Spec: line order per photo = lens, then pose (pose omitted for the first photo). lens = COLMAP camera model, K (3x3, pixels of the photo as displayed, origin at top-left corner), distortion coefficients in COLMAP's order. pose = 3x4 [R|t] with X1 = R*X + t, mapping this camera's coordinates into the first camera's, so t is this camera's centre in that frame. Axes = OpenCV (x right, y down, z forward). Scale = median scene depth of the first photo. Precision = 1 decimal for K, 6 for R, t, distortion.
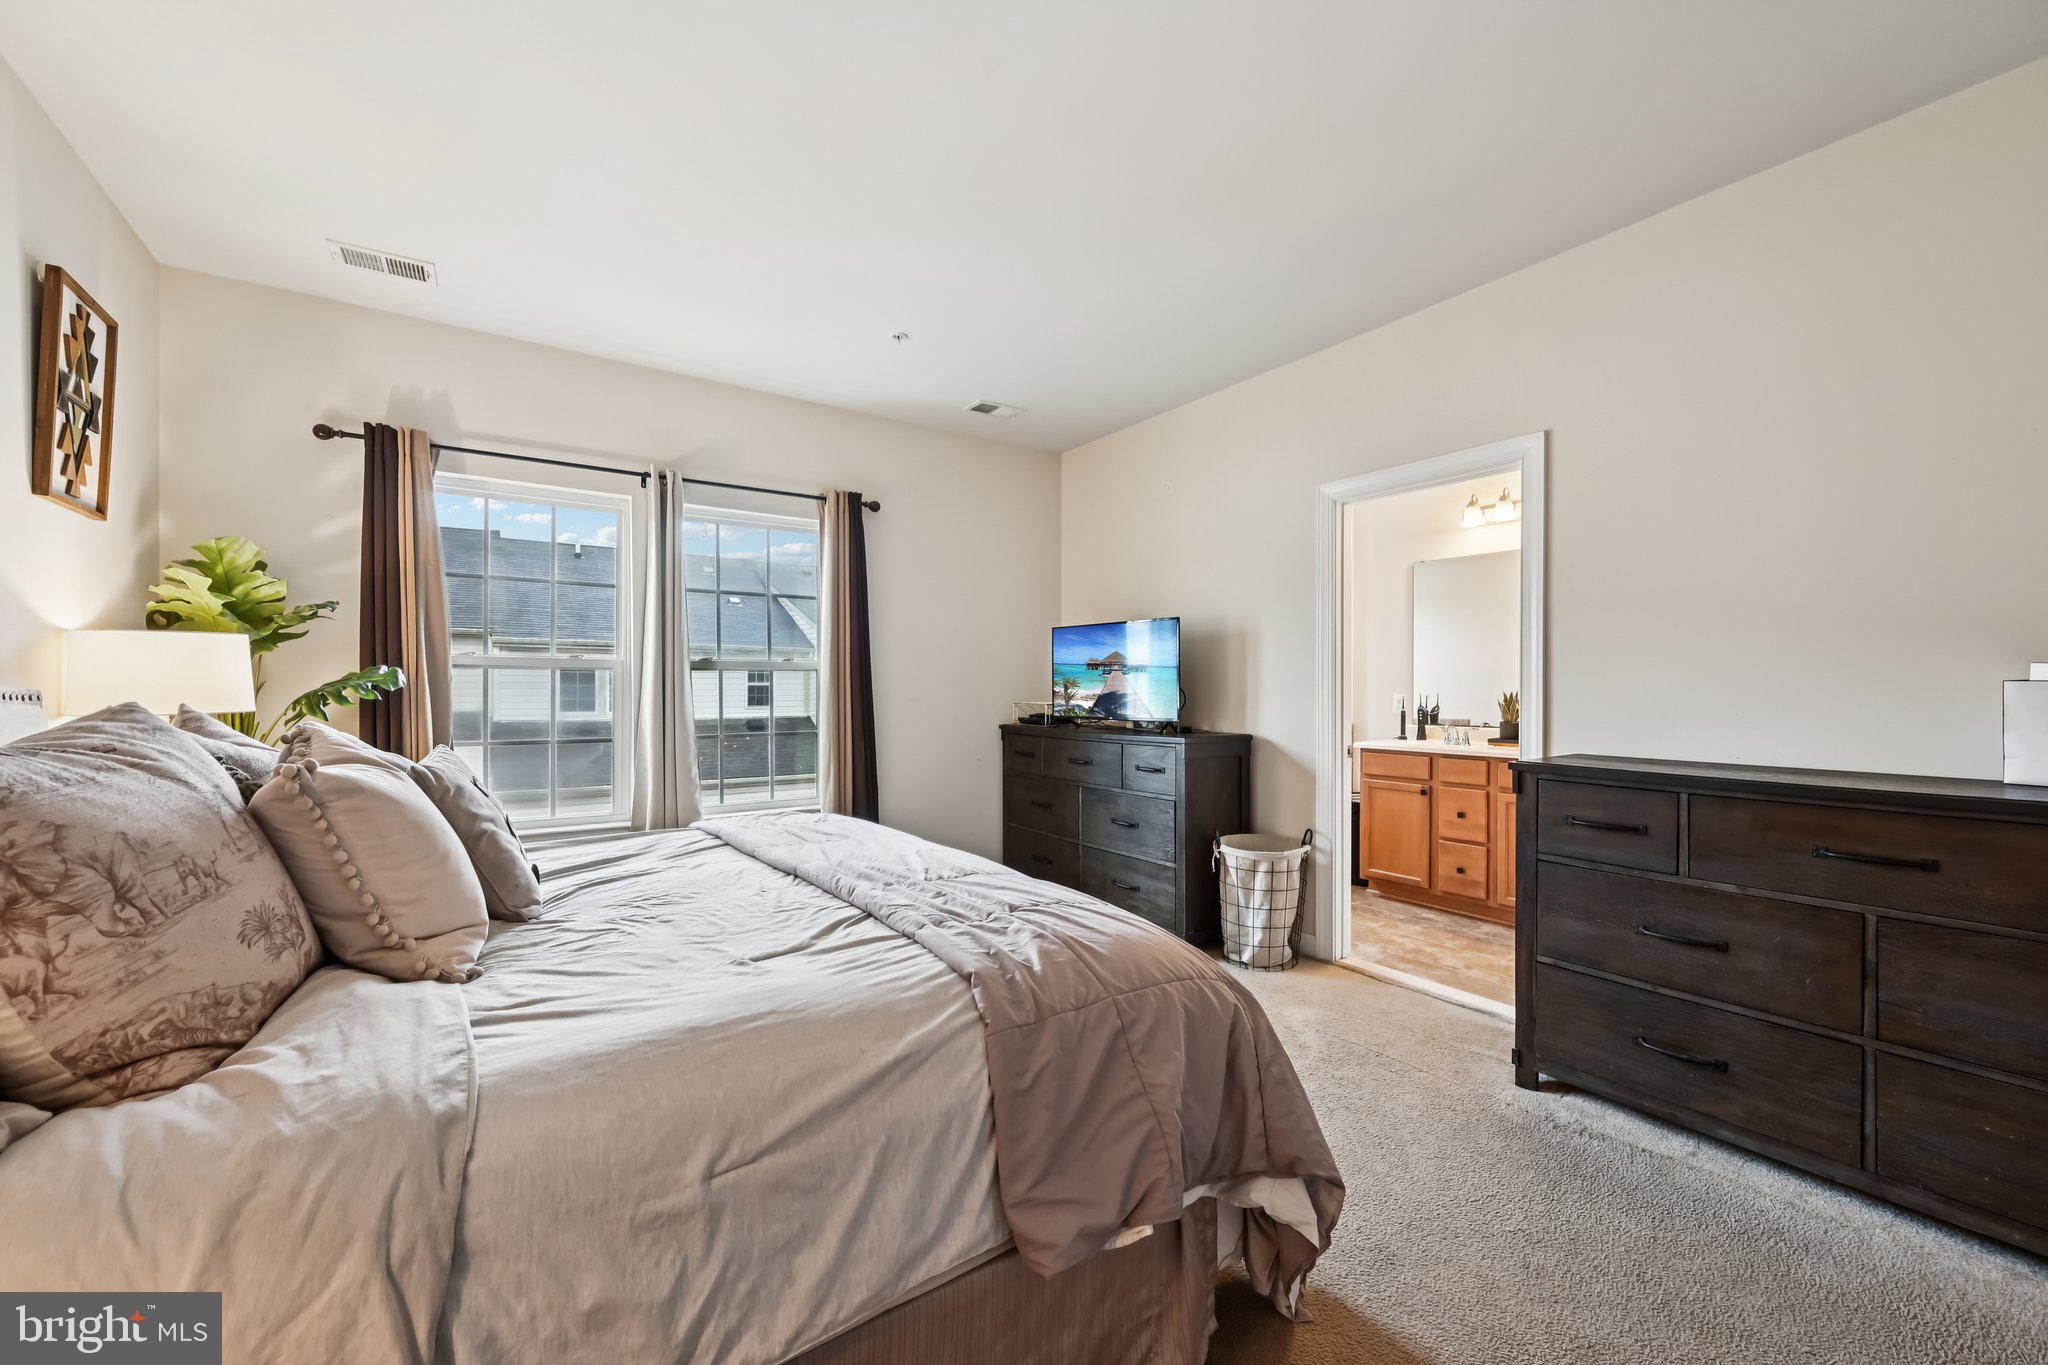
lens RADIAL K [[802.9, 0, 1016.8], [0, 802.9, 694.6], [0, 0, 1]] dist [-0.000817, -0.000068]
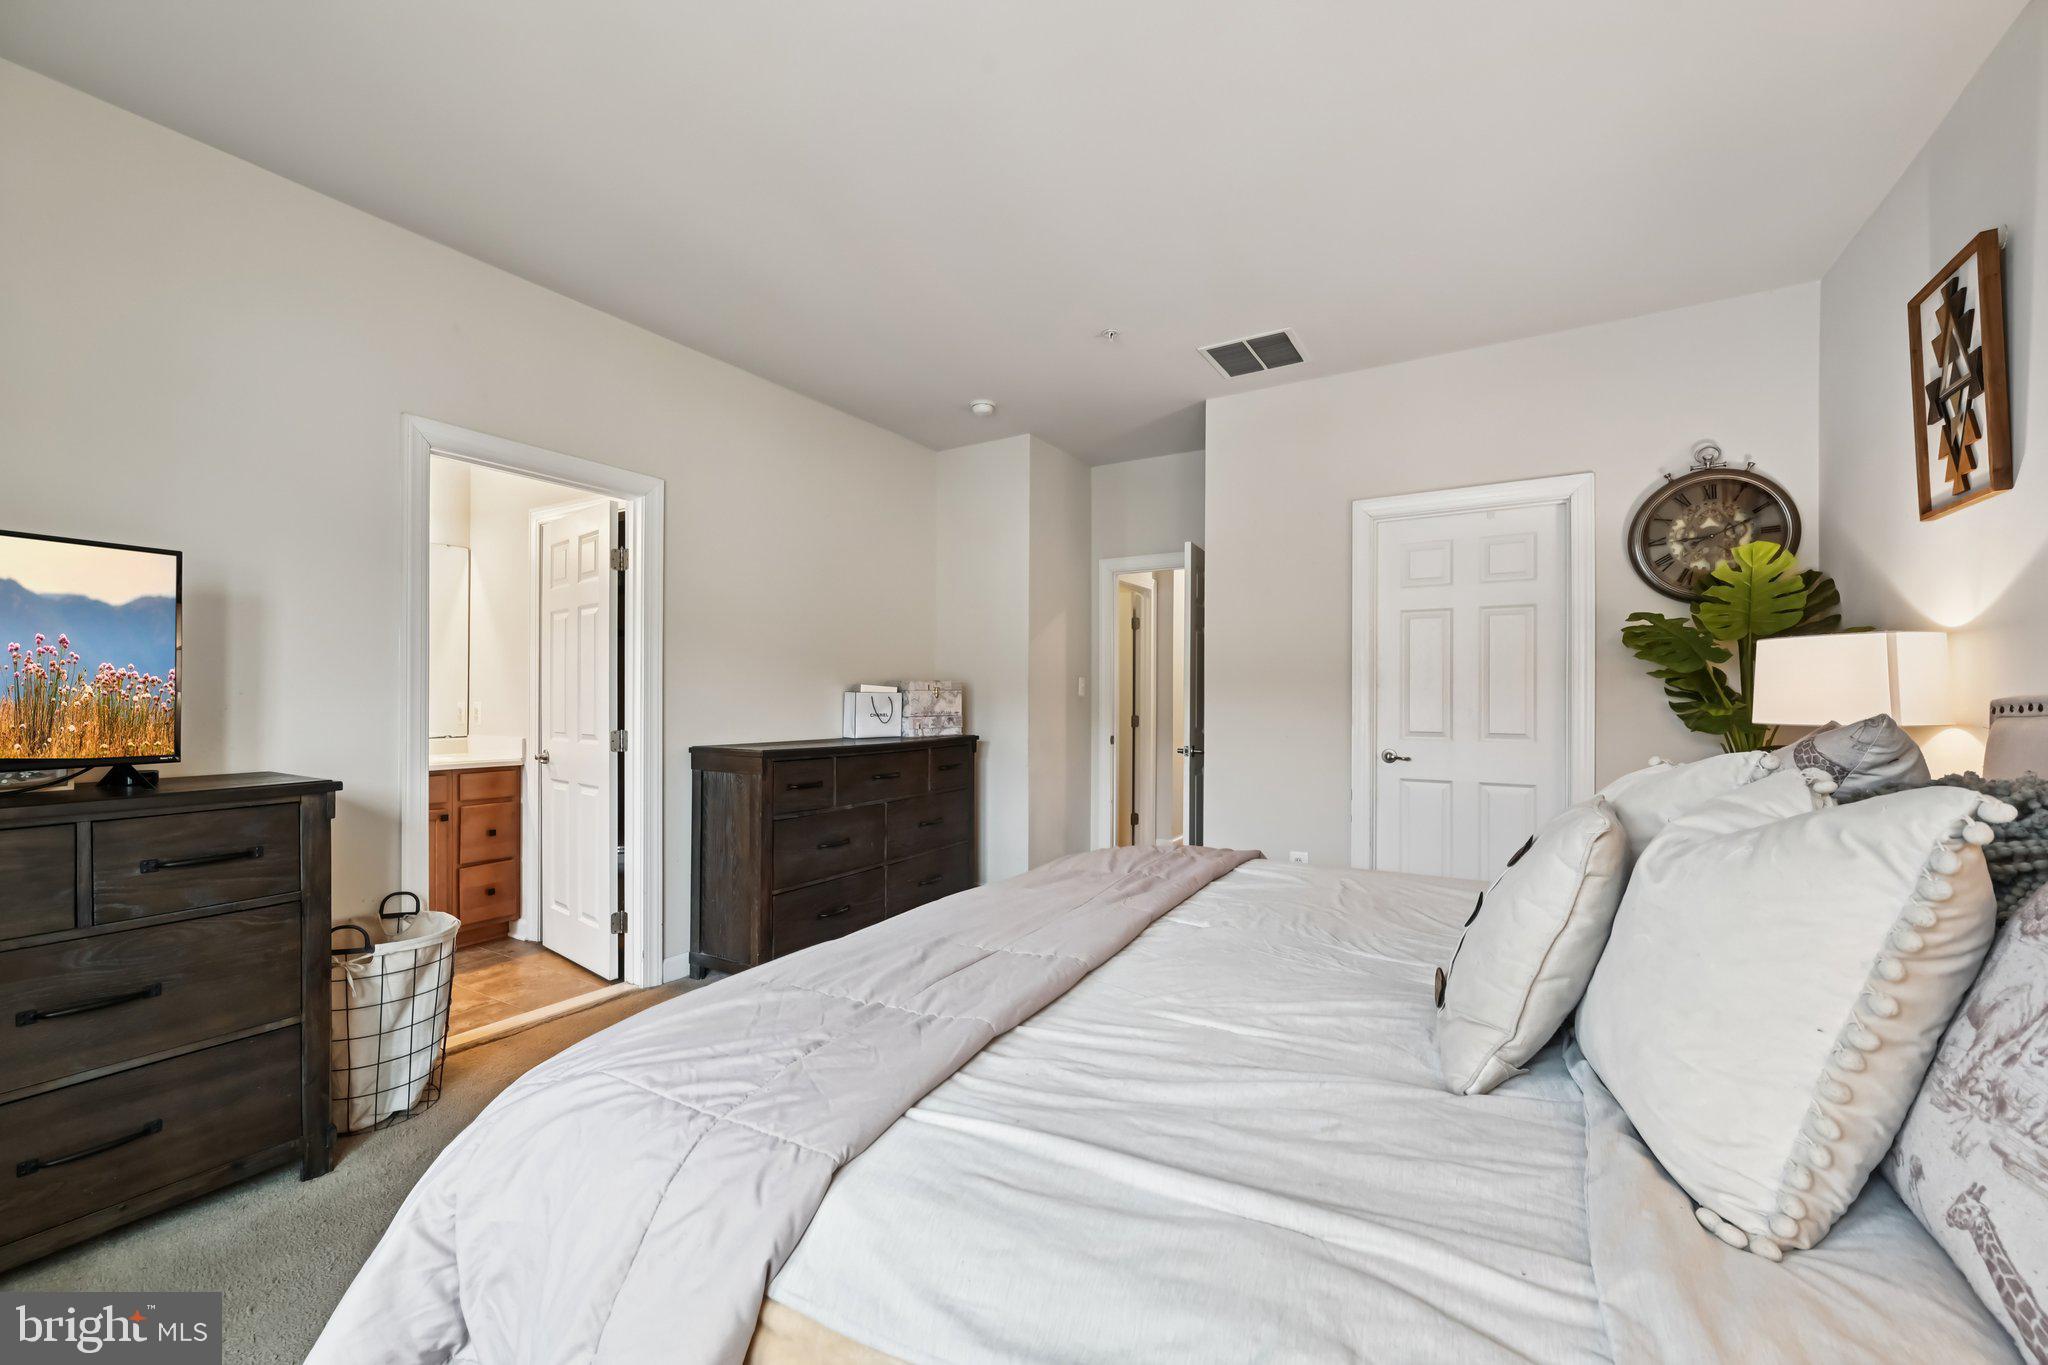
lens RADIAL K [[802.9, 0, 1016.8], [0, 802.9, 694.6], [0, 0, 1]] dist [-0.000817, -0.000068]
pose [[-0.422282, 0.003946, 0.906456, -0.715998], [0.005014, 0.999985, -0.002017, -0.003225], [-0.906450, 0.003693, -0.422296, 1.131049]]
